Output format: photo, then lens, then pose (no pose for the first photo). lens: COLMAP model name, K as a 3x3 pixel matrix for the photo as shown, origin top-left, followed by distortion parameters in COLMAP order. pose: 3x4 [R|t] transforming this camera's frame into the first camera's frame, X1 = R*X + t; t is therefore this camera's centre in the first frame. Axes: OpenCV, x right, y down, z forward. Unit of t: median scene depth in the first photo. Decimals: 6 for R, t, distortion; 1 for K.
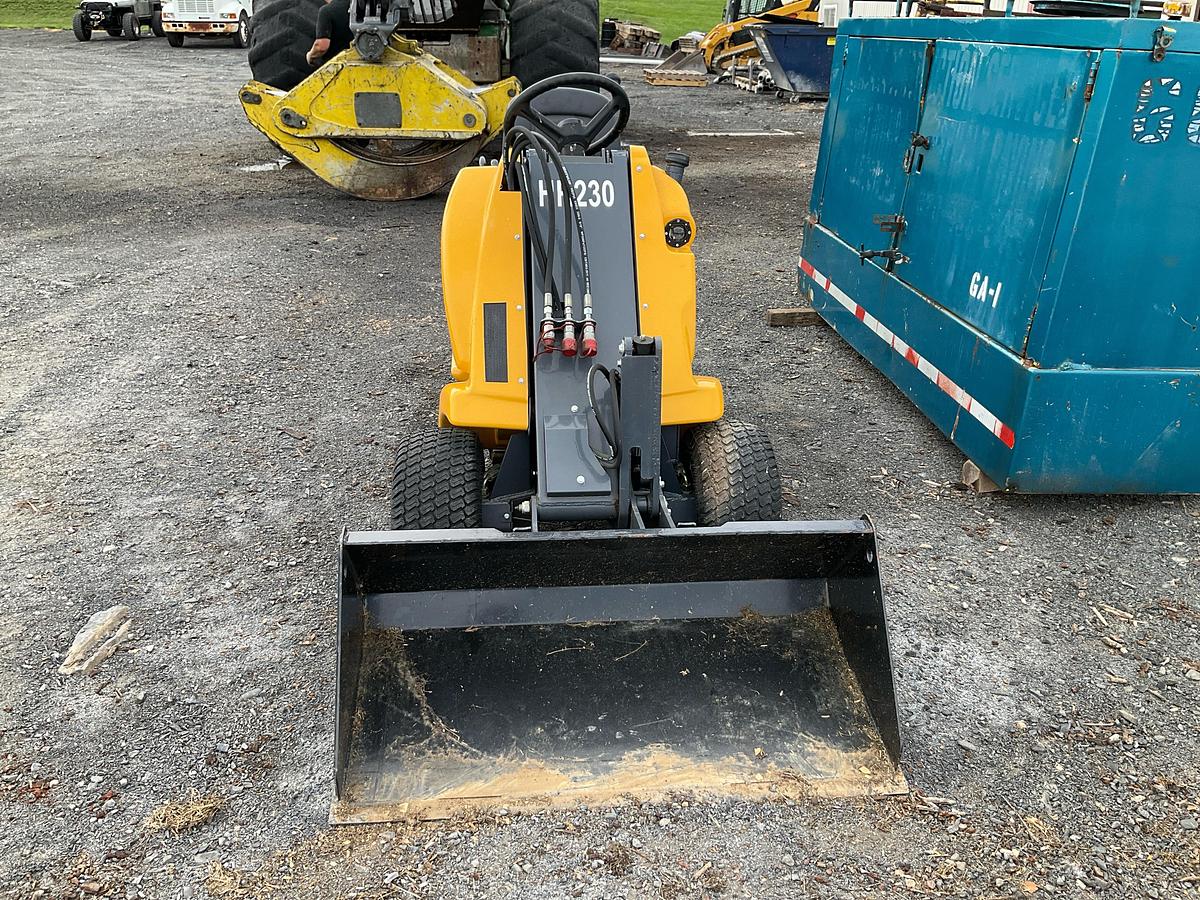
lens RADIAL K [[1007.6, 0, 596.1], [0, 1007.6, 442.6], [0, 0, 1]] dist [0.048741, -0.100291]
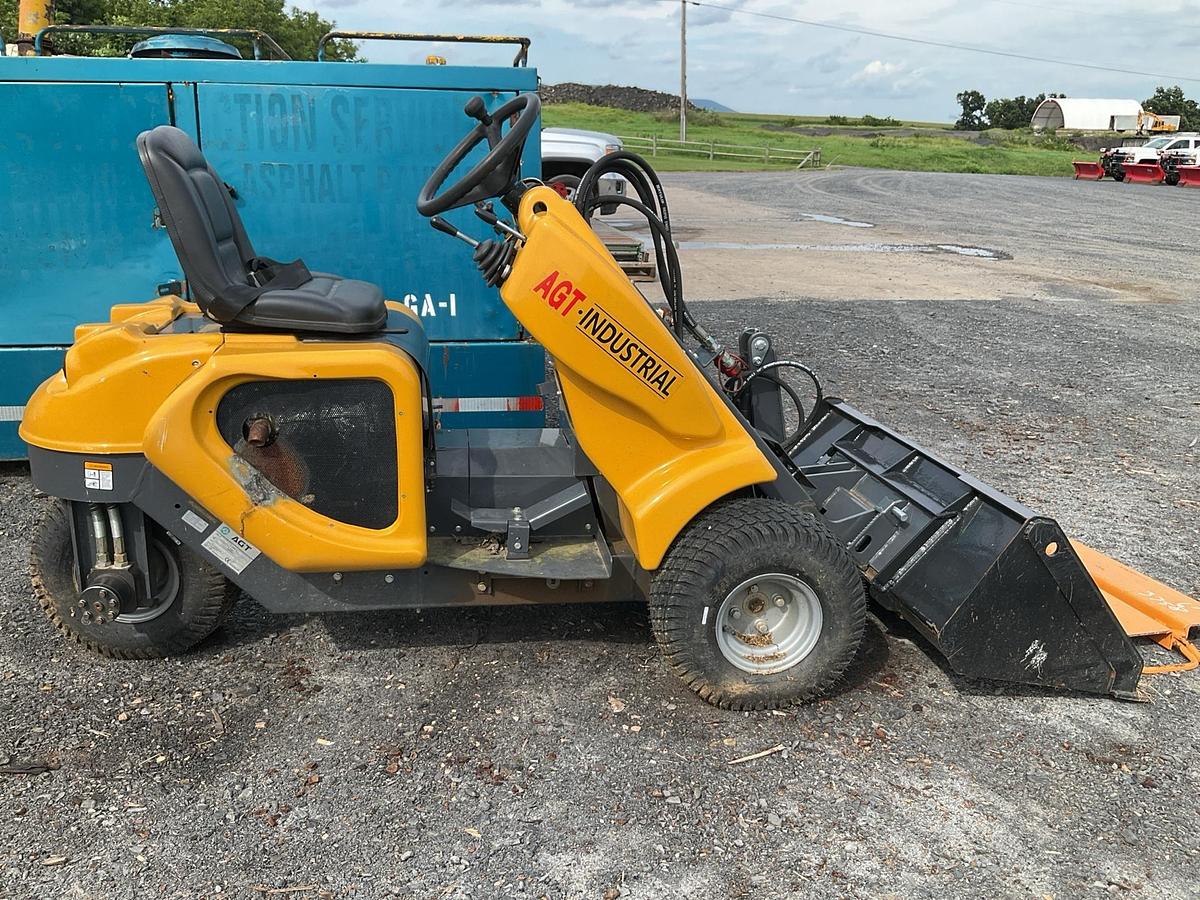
lens RADIAL K [[1007.6, 0, 602.2], [0, 1007.6, 447.3], [0, 0, 1]] dist [0.048741, -0.100291]
pose [[-0.072694, -0.291701, 0.953743, -0.904348], [0.371349, 0.879600, 0.297328, -0.339015], [-0.925643, 0.375785, 0.044381, 1.033213]]
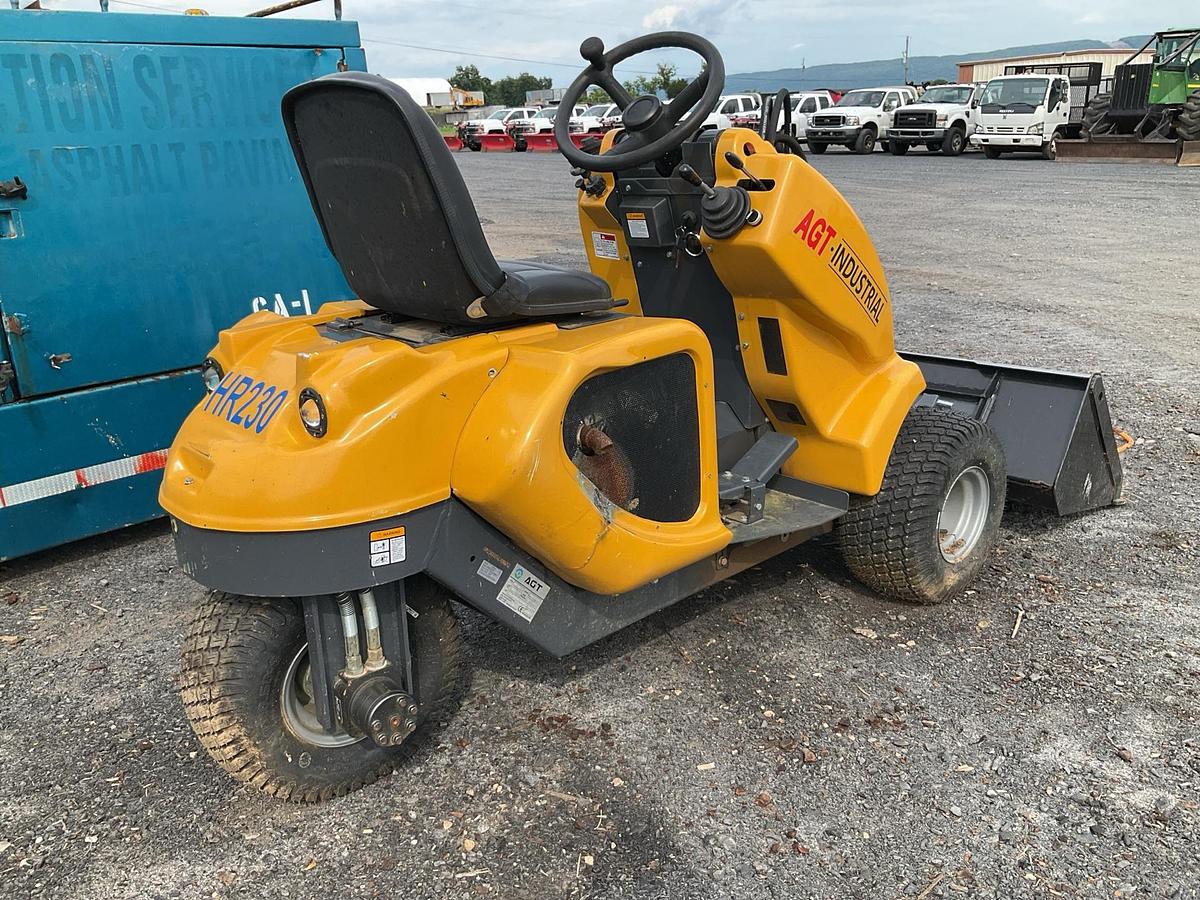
lens RADIAL K [[1007.6, 0, 597.1], [0, 1007.6, 440.8], [0, 0, 1]] dist [0.048741, -0.100291]
pose [[-0.632669, -0.218189, 0.743050, -0.630907], [0.328952, 0.792910, 0.512917, -0.537082], [-0.701085, 0.568935, -0.429876, 1.565397]]
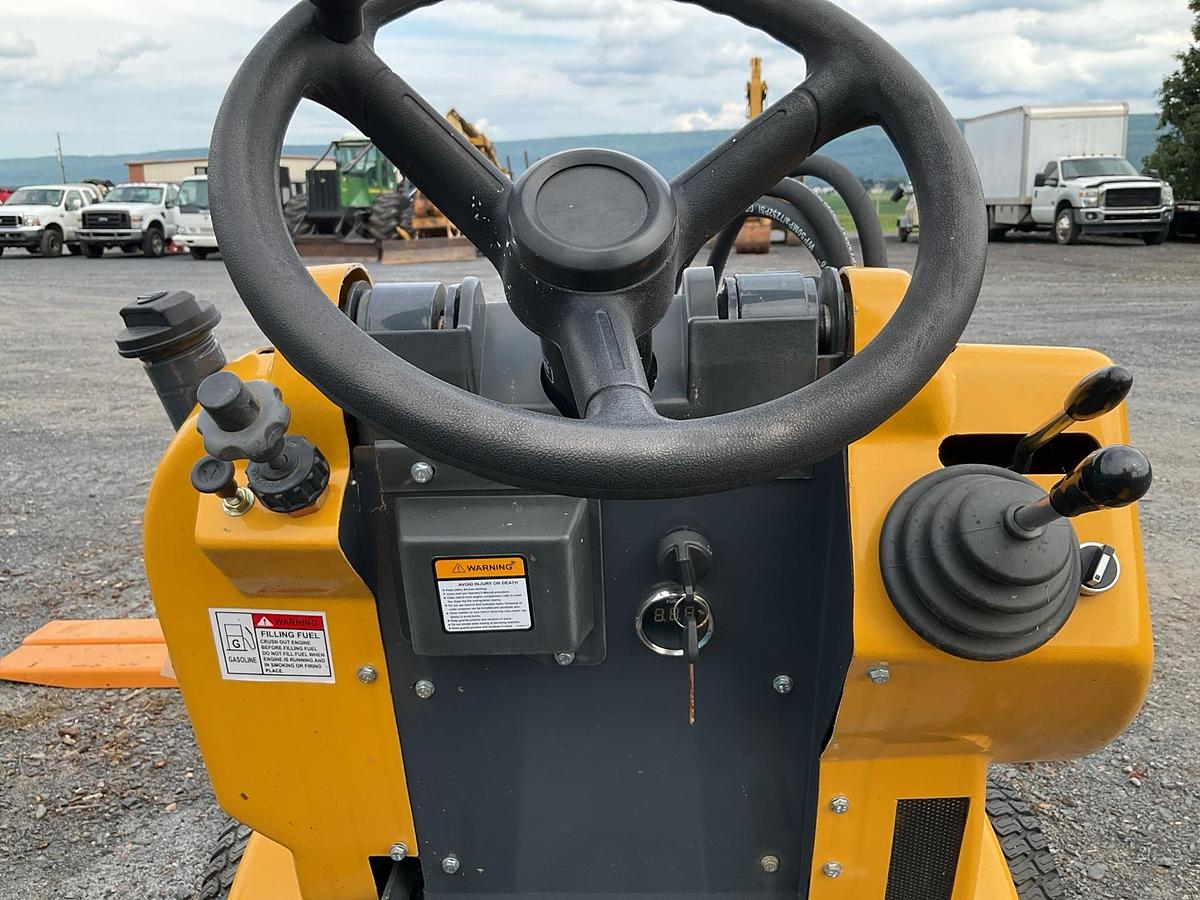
lens RADIAL K [[1007.6, 0, 594.0], [0, 1007.6, 442.7], [0, 0, 1]] dist [0.048741, -0.100291]
pose [[-0.991633, -0.017107, 0.127950, -0.053812], [0.062404, 0.804143, 0.591151, -0.407554], [-0.113003, 0.594190, -0.796347, 1.248752]]
